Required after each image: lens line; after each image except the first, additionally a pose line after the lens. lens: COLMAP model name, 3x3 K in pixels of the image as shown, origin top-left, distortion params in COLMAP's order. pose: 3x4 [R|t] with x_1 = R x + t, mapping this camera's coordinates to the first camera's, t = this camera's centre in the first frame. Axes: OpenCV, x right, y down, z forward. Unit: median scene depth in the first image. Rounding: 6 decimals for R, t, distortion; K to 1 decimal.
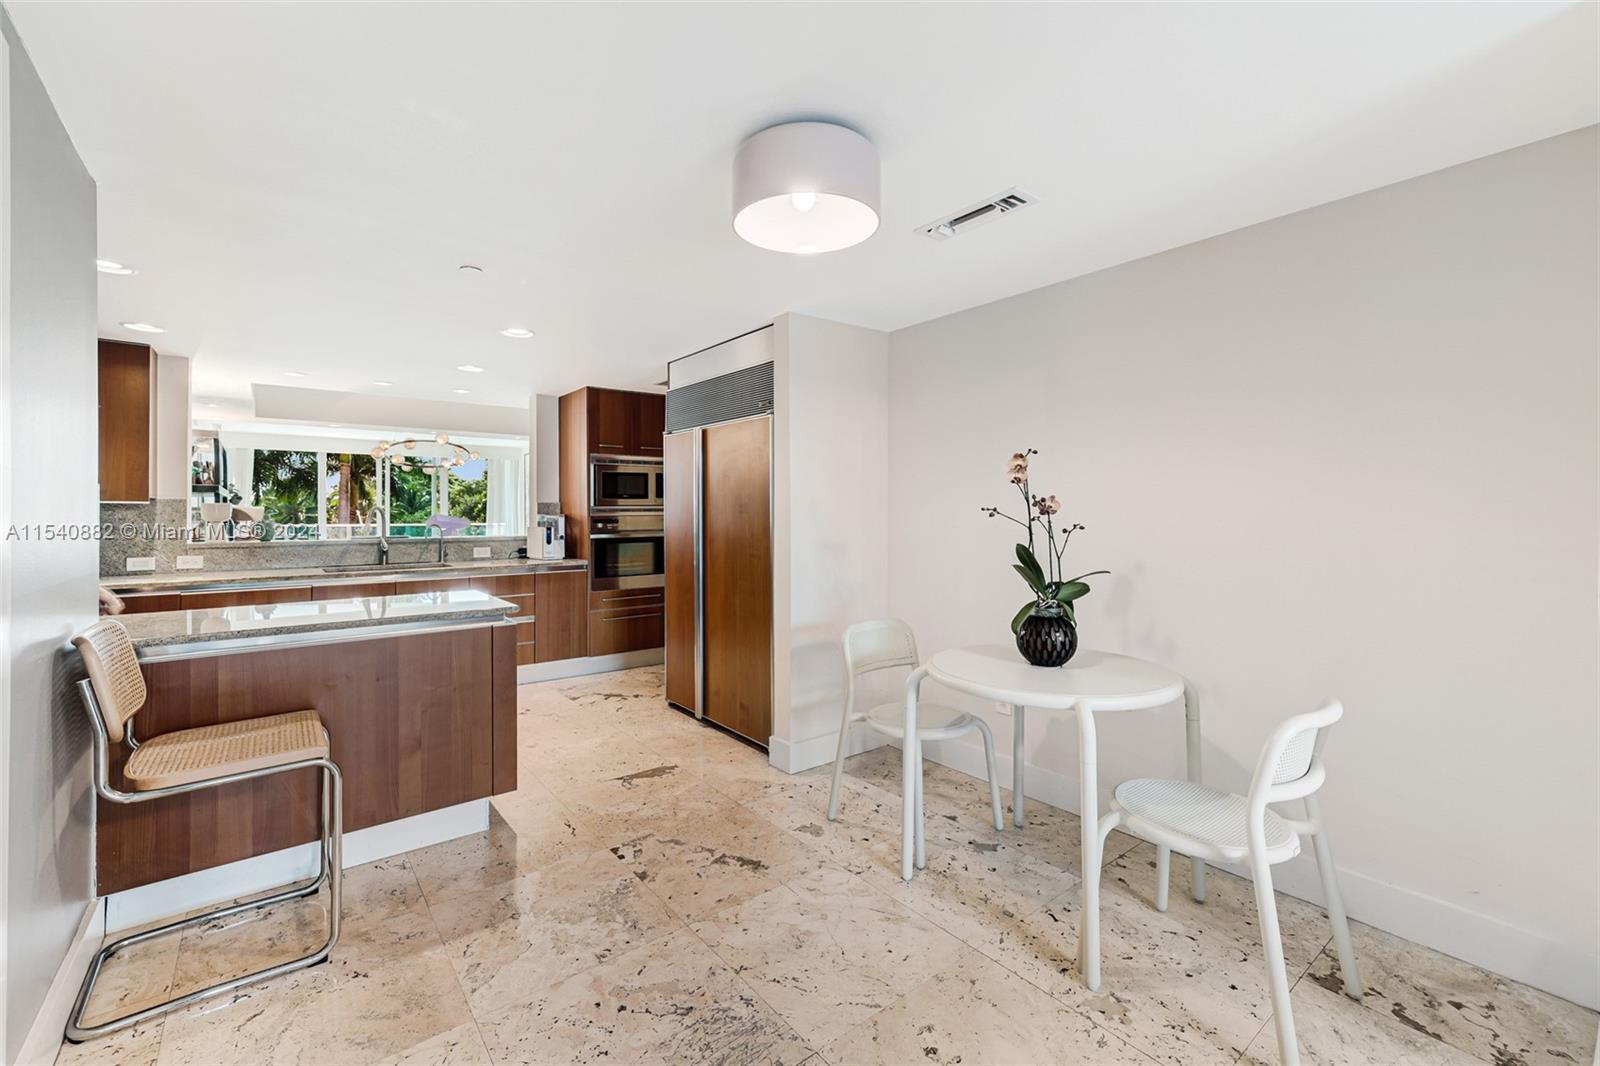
lens RADIAL K [[660.6, 0, 782.7], [0, 660.6, 513.9], [0, 0, 1]] dist [0.001617, 0.000350]
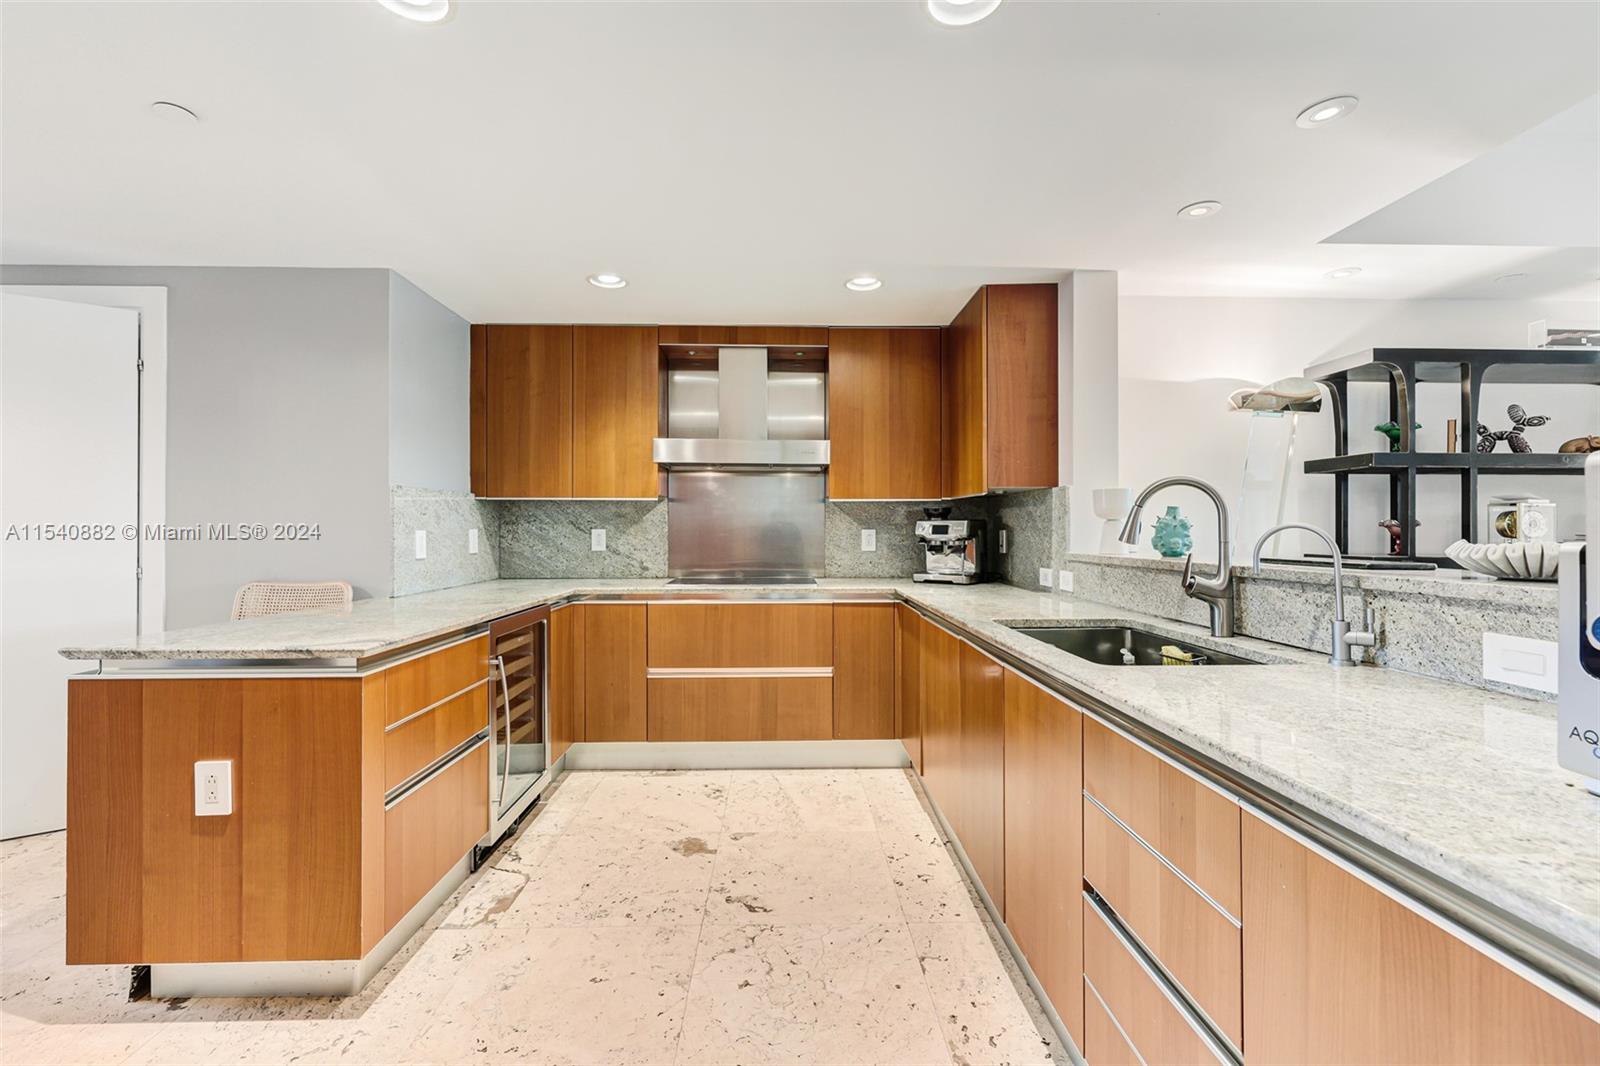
lens RADIAL K [[667.2, 0, 797.1], [0, 667.2, 525.3], [0, 0, 1]] dist [-0.001066, -0.000222]
pose [[-0.589020, -0.005400, -0.808101, -0.158212], [-0.000189, 0.999979, -0.006545, 0.017449], [0.808119, -0.003702, -0.589008, 0.944969]]
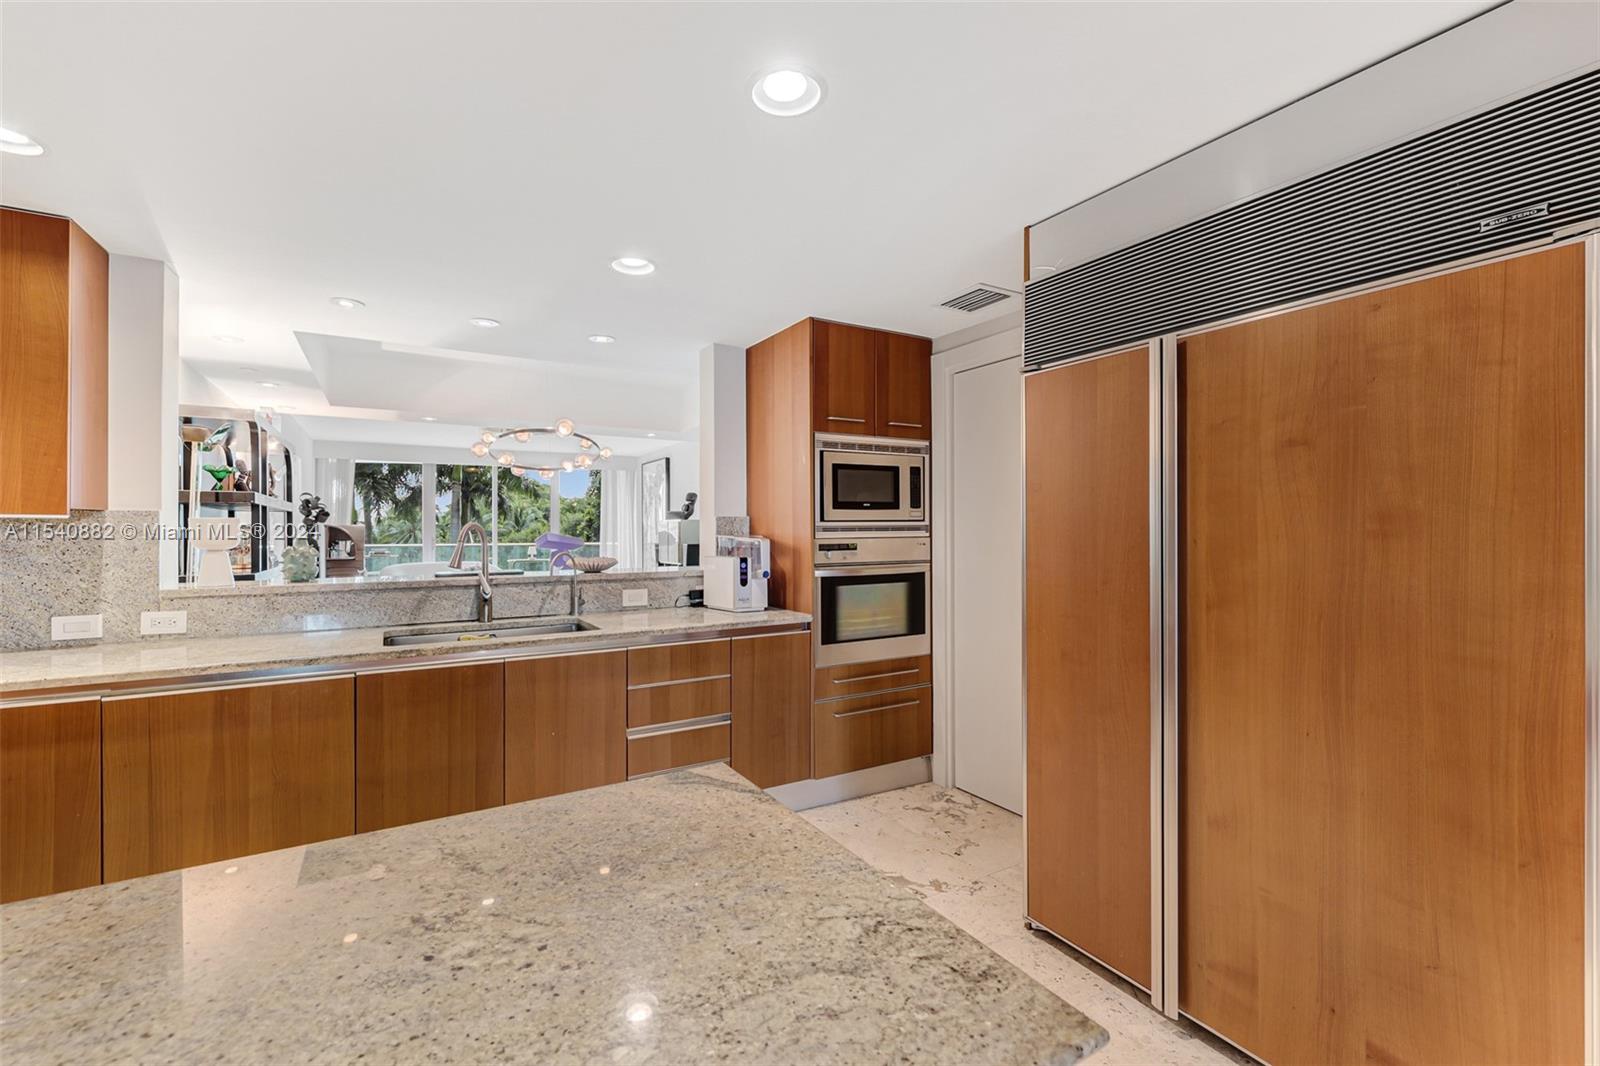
lens RADIAL K [[674.3, 0, 796.5], [0, 674.3, 531.9], [0, 0, 1]] dist [-0.002457, -0.000247]
pose [[0.992896, -0.001260, -0.118980, -0.232192], [0.001442, 0.999998, 0.001439, -0.003822], [0.118978, -0.001600, 0.992896, 0.395890]]
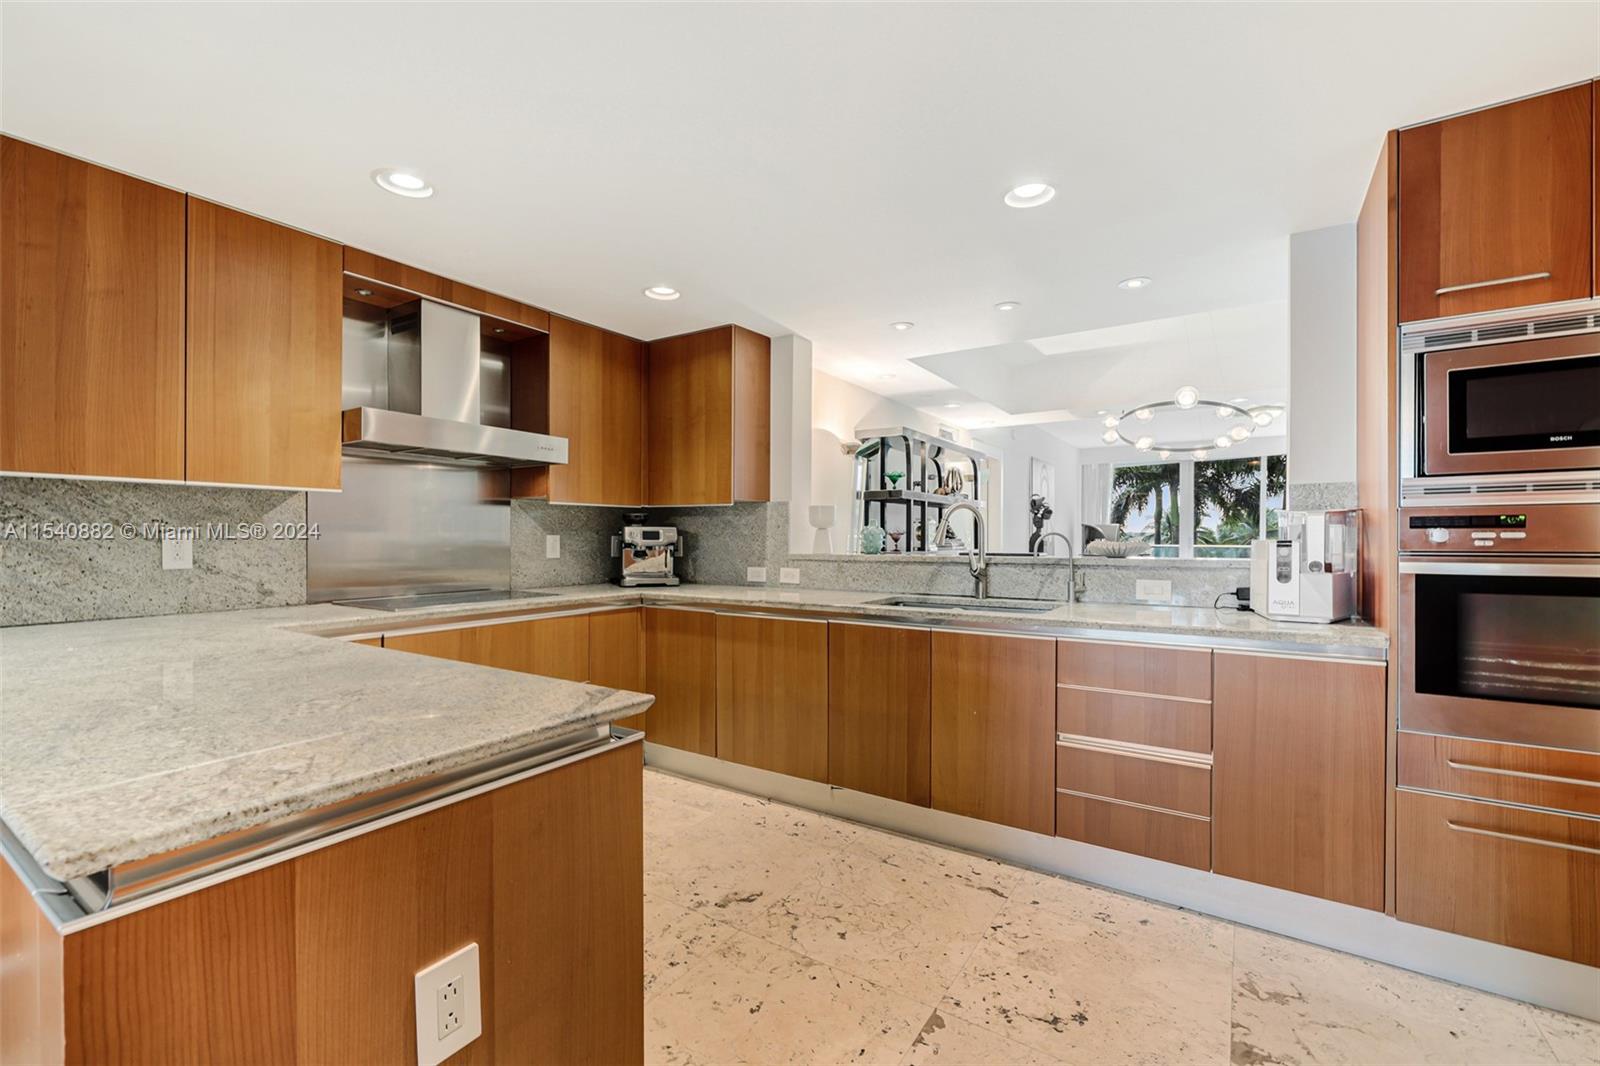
lens RADIAL K [[677.6, 0, 783.9], [0, 677.6, 537.3], [0, 0, 1]] dist [-0.002257, -0.000396]
pose [[0.320768, 0.002300, -0.947155, -0.060844], [-0.001817, 0.999997, 0.001813, 0.017914], [0.947156, 0.001139, 0.320771, 0.574689]]
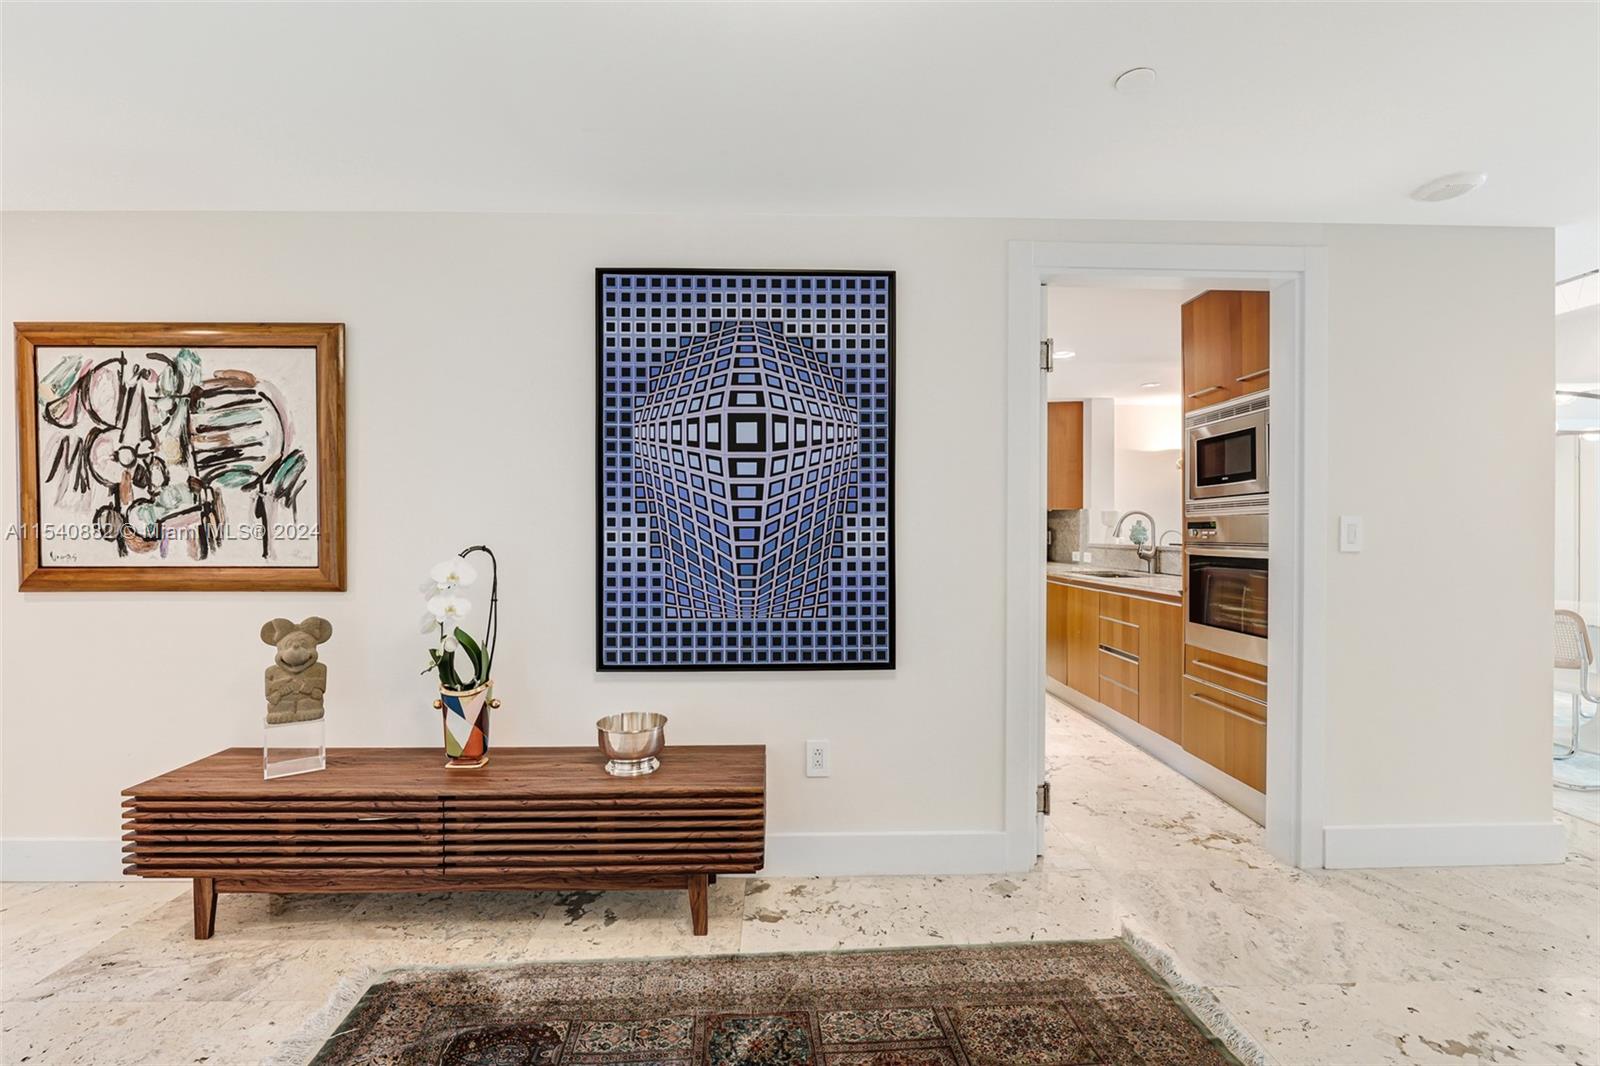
lens RADIAL K [[692.6, 0, 781.5], [0, 692.6, 532.6], [0, 0, 1]] dist [-0.001737, -0.000297]
pose [[-0.600571, 0.004140, -0.799561, 0.436882], [-0.000191, 0.999986, 0.005321, 0.013917], [0.799572, 0.003348, -0.600561, 1.072161]]
